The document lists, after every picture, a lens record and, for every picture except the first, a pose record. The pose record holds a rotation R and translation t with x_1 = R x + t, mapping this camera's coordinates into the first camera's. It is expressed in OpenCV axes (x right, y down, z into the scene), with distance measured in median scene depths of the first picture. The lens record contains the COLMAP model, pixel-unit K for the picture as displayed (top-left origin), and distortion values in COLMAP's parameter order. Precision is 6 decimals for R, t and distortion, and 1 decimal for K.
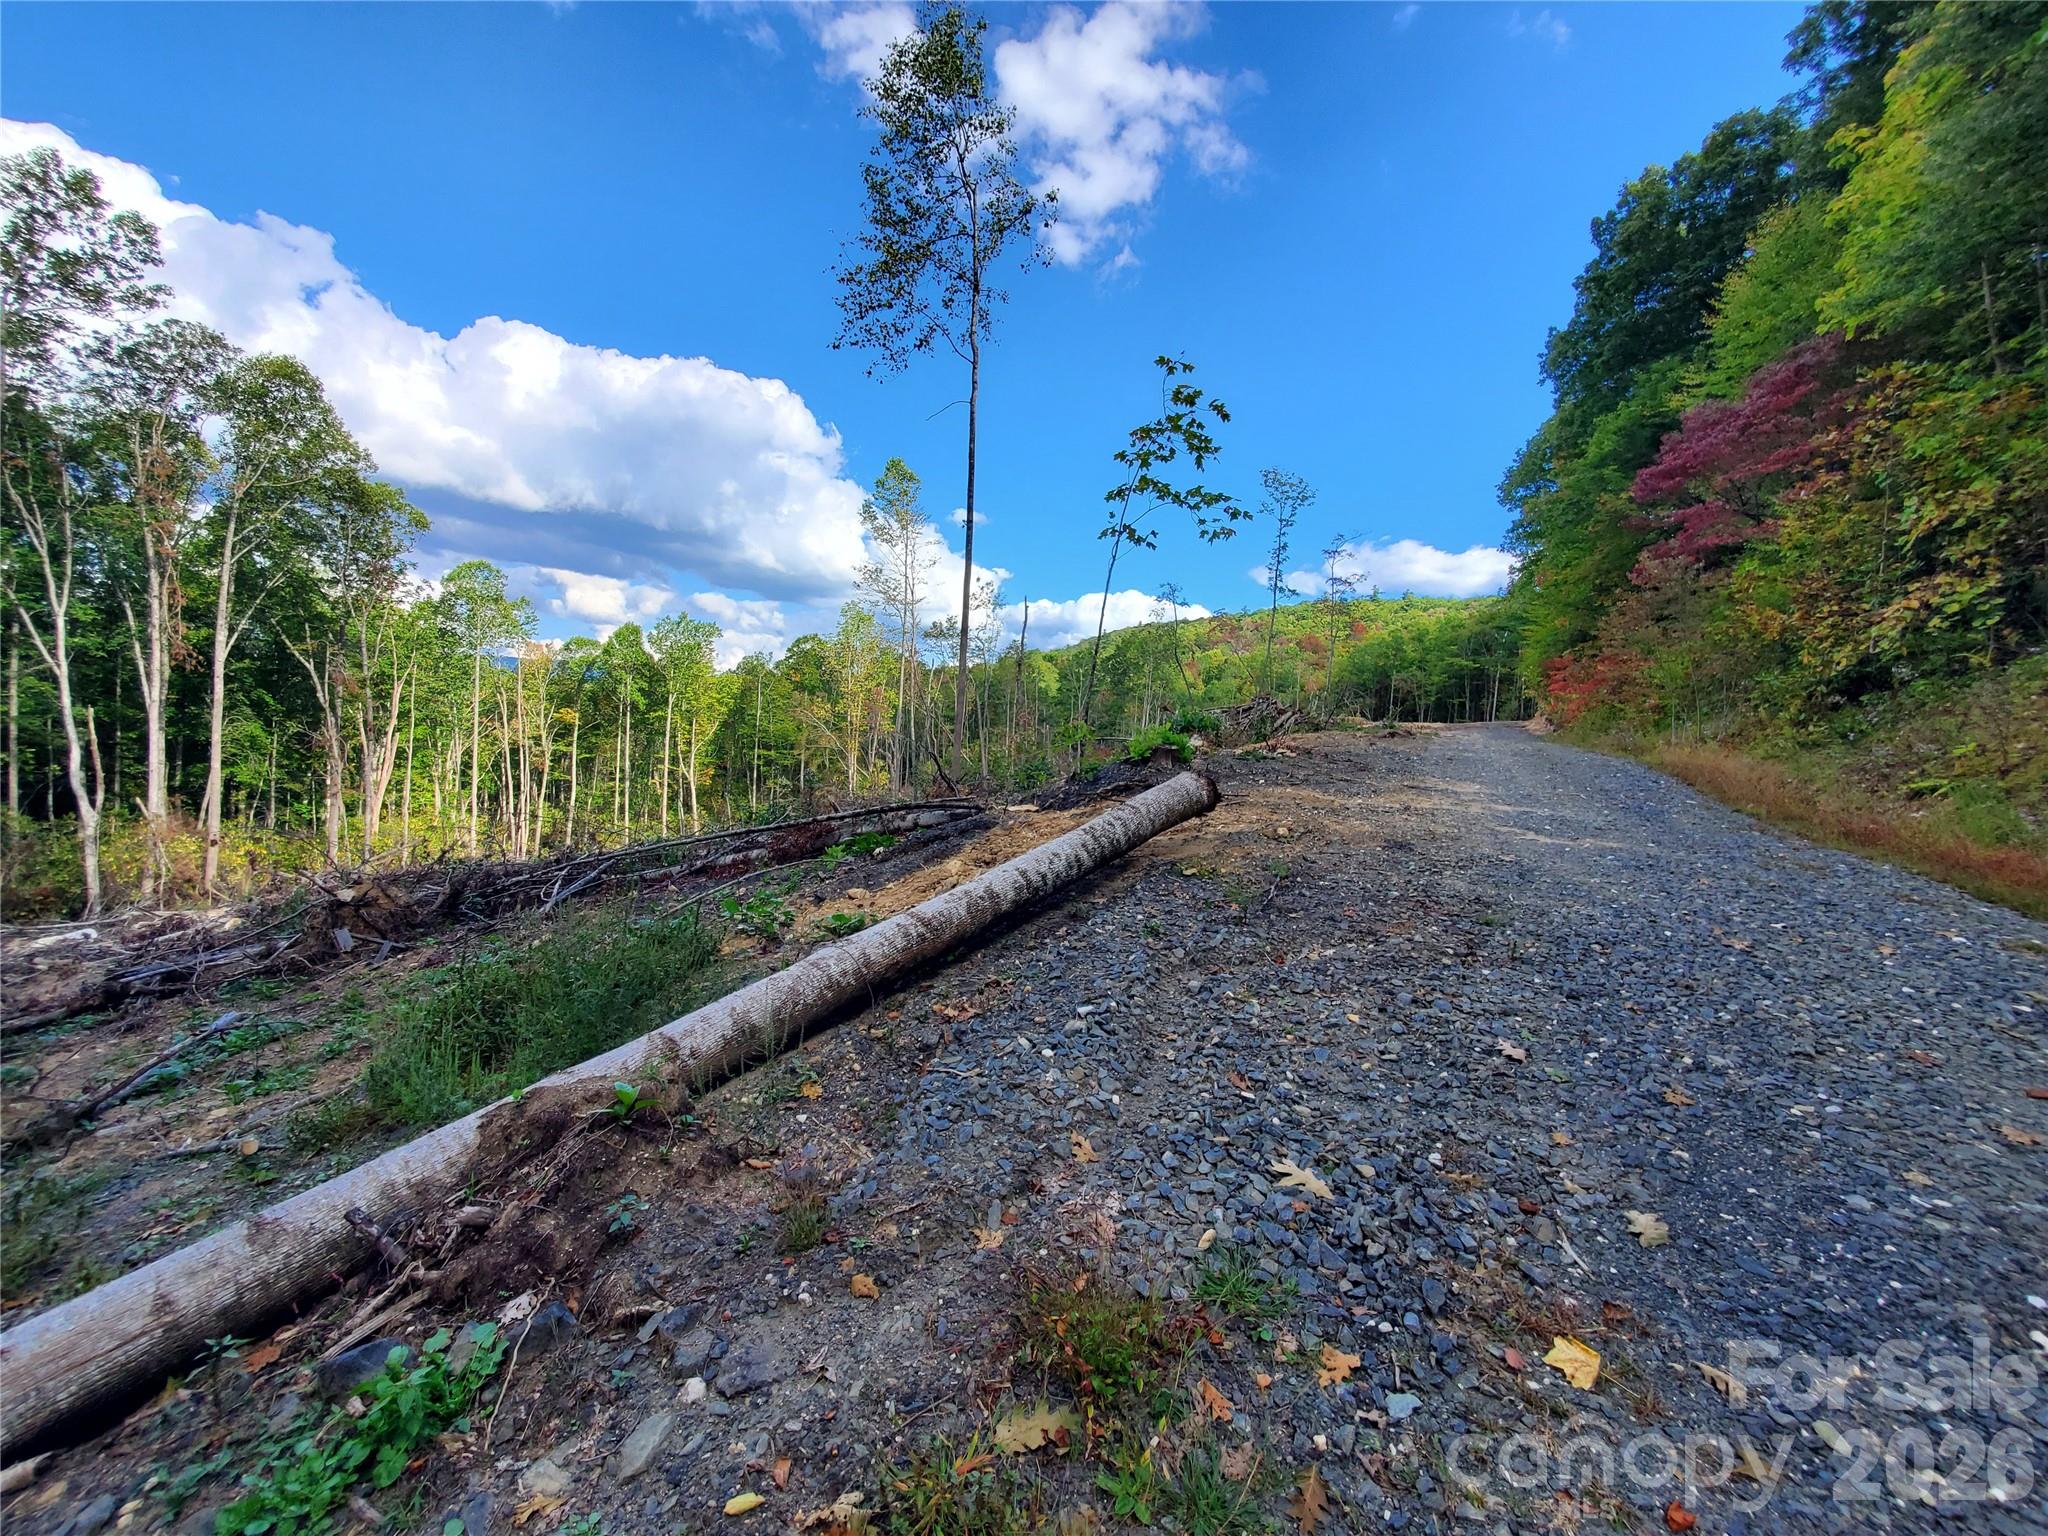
lens RADIAL K [[817.1, 0, 1024.0], [0, 817.1, 768.0], [0, 0, 1]] dist [0.000794, 0.000297]
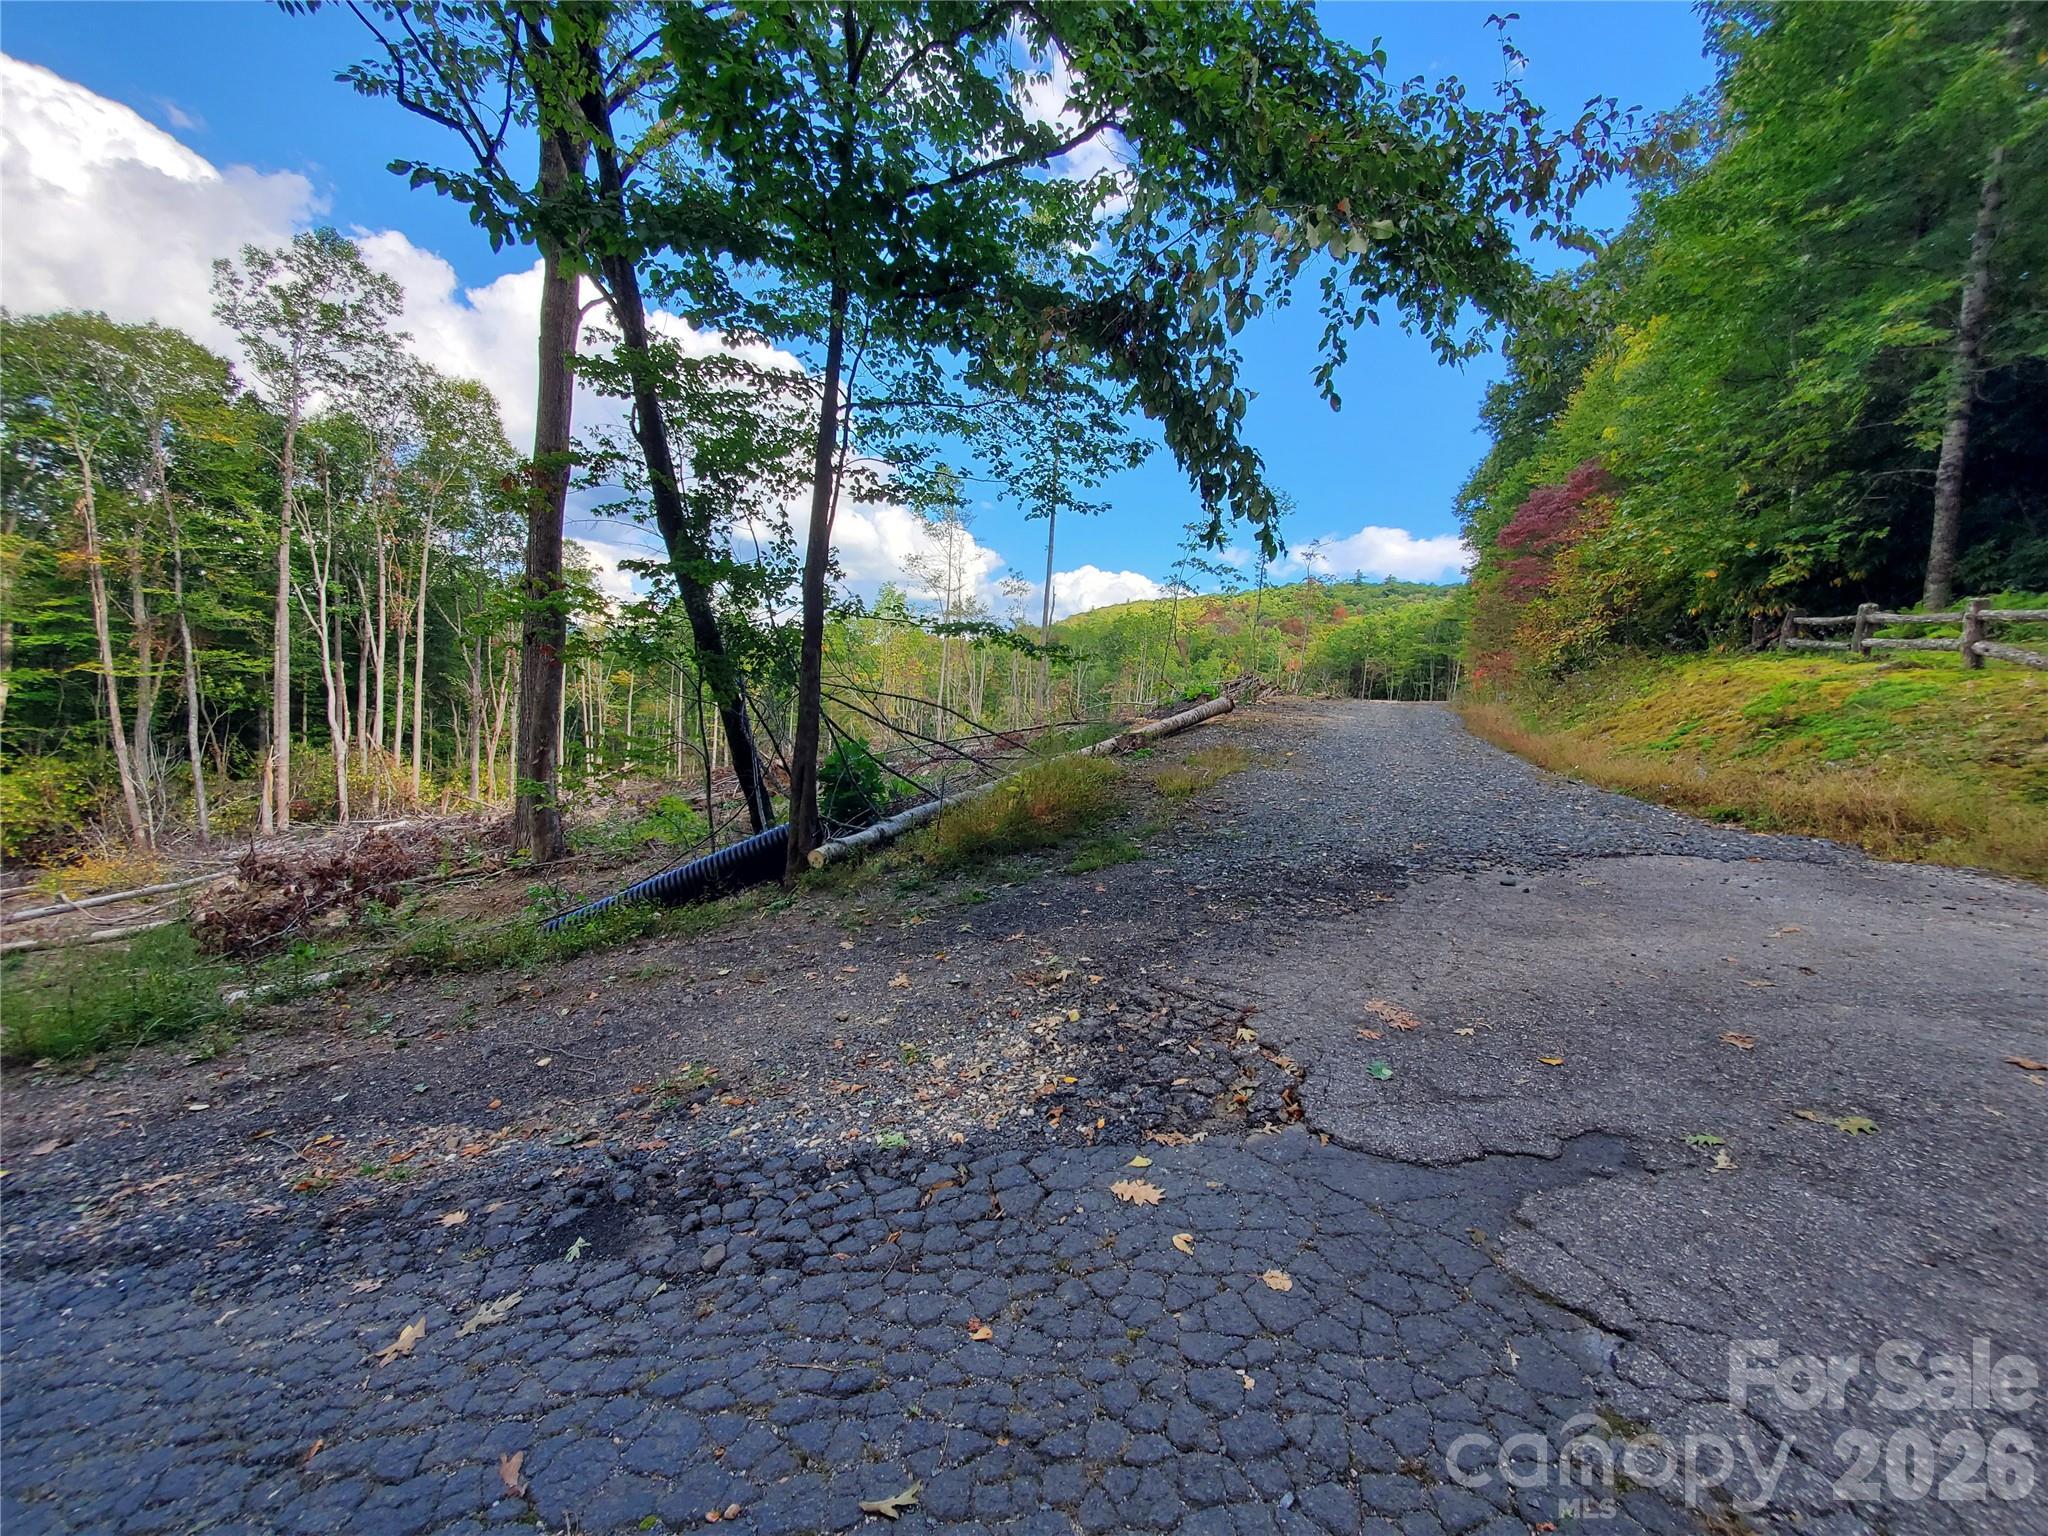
lens RADIAL K [[817.1, 0, 1024.0], [0, 817.1, 768.0], [0, 0, 1]] dist [0.000794, 0.000297]
pose [[0.999552, 0.020526, 0.021777, -0.093740], [-0.021200, 0.999289, 0.031192, 0.030800], [-0.021121, -0.031639, 0.999276, -0.311035]]
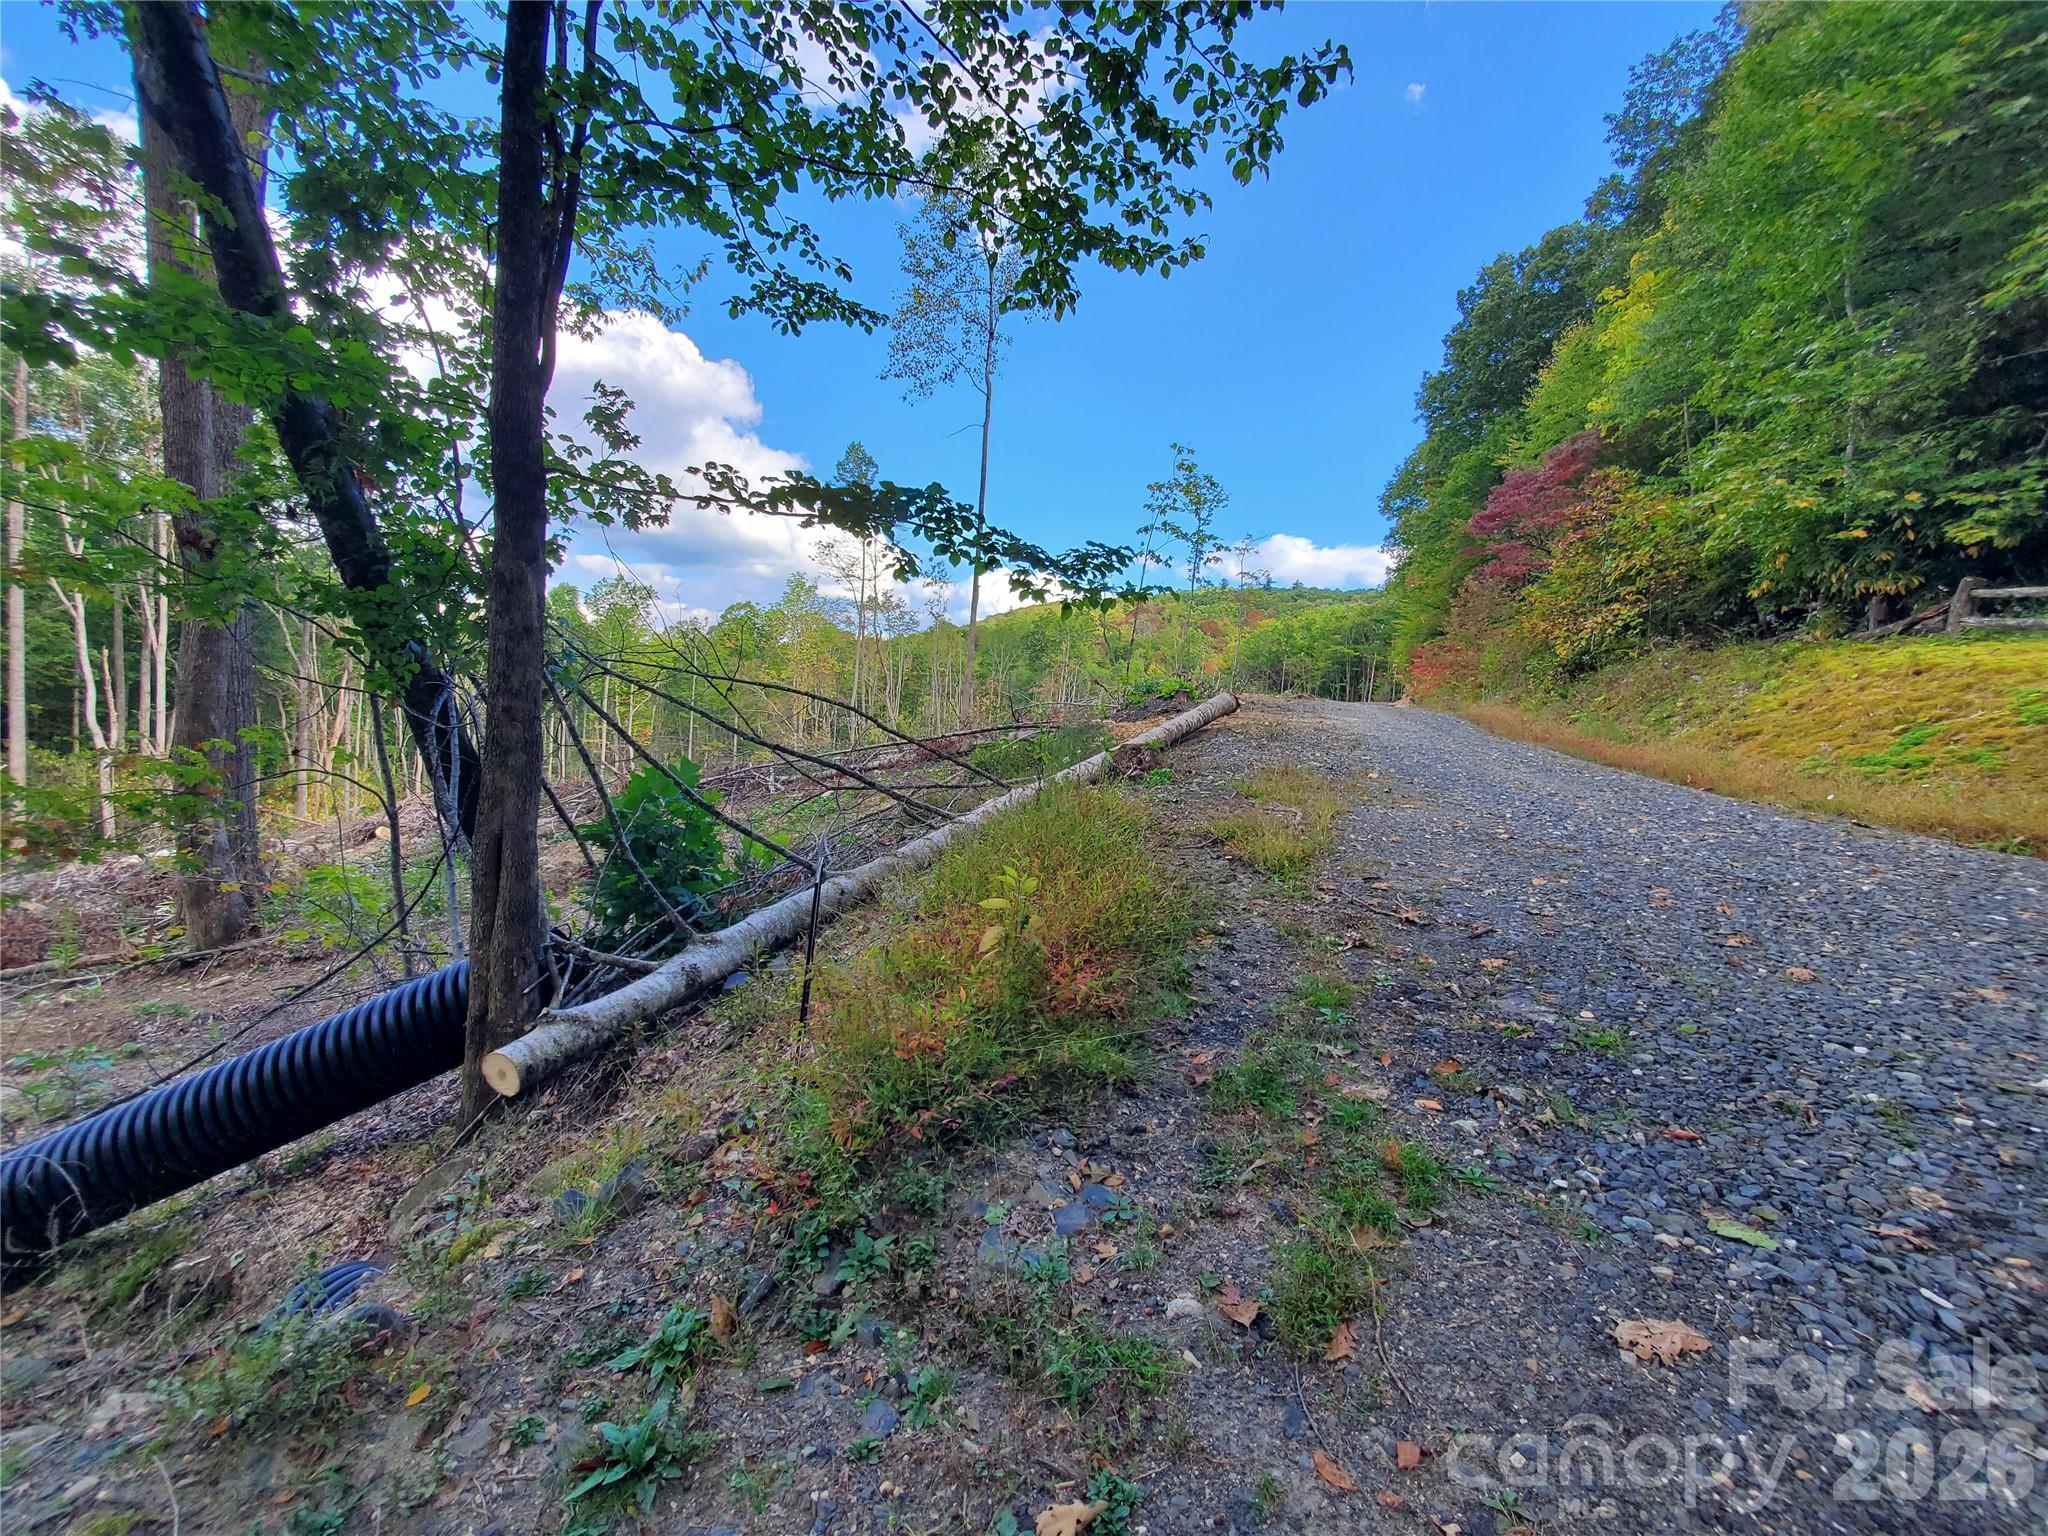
lens RADIAL K [[812.6, 0, 1020.8], [0, 812.6, 773.5], [0, 0, 1]] dist [0.001918, 0.000234]
pose [[0.992897, 0.014171, 0.118132, -0.099741], [-0.018451, 0.999209, 0.035217, 0.026408], [-0.117540, -0.037146, 0.992373, -0.177245]]
